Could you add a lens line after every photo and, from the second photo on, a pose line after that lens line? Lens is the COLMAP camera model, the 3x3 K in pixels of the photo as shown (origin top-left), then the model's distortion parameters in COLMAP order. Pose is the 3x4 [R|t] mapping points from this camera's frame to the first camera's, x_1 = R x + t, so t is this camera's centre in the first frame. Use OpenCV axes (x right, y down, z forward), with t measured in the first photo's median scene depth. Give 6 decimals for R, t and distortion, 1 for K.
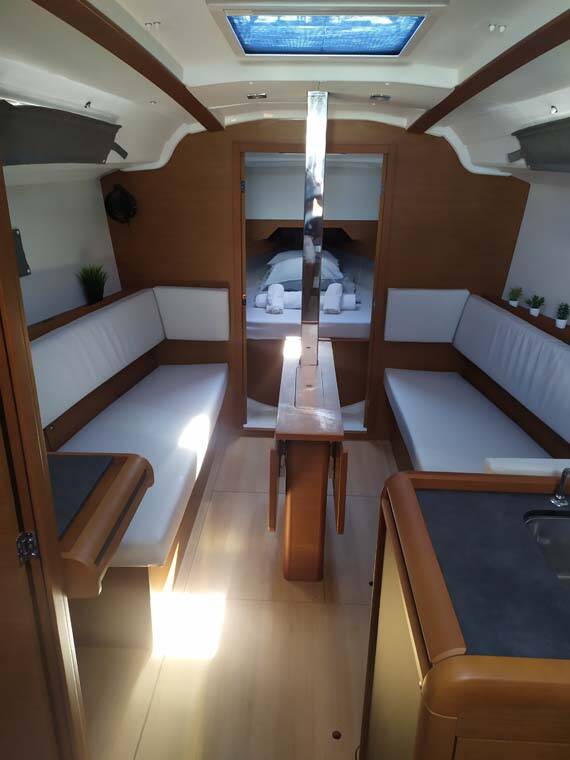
lens RADIAL K [[567.3, 0, 282.1], [0, 567.3, 382.0], [0, 0, 1]] dist [0.040316, -0.003493]
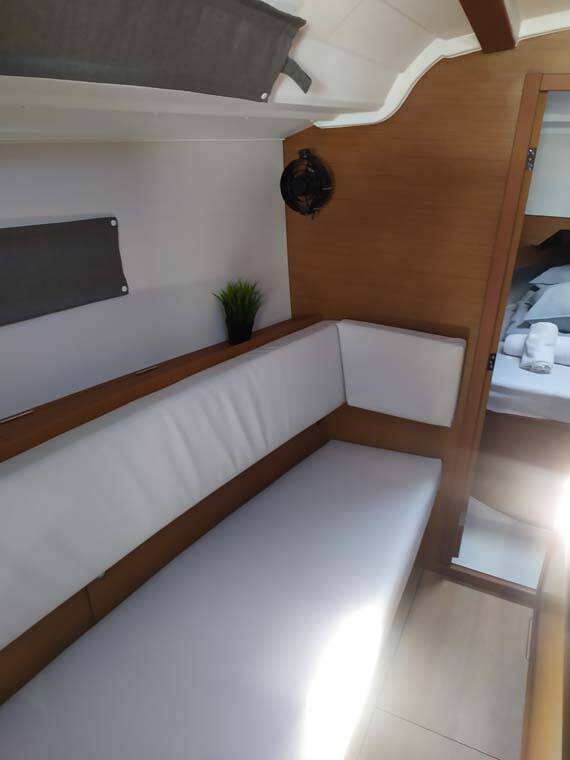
lens RADIAL K [[567.3, 0, 278.8], [0, 567.3, 375.1], [0, 0, 1]] dist [0.040316, -0.003493]
pose [[0.918228, 0.164978, -0.360054, -0.055908], [-0.159589, 0.986163, 0.044872, -0.125534], [0.362475, 0.016258, 0.931852, 0.407638]]
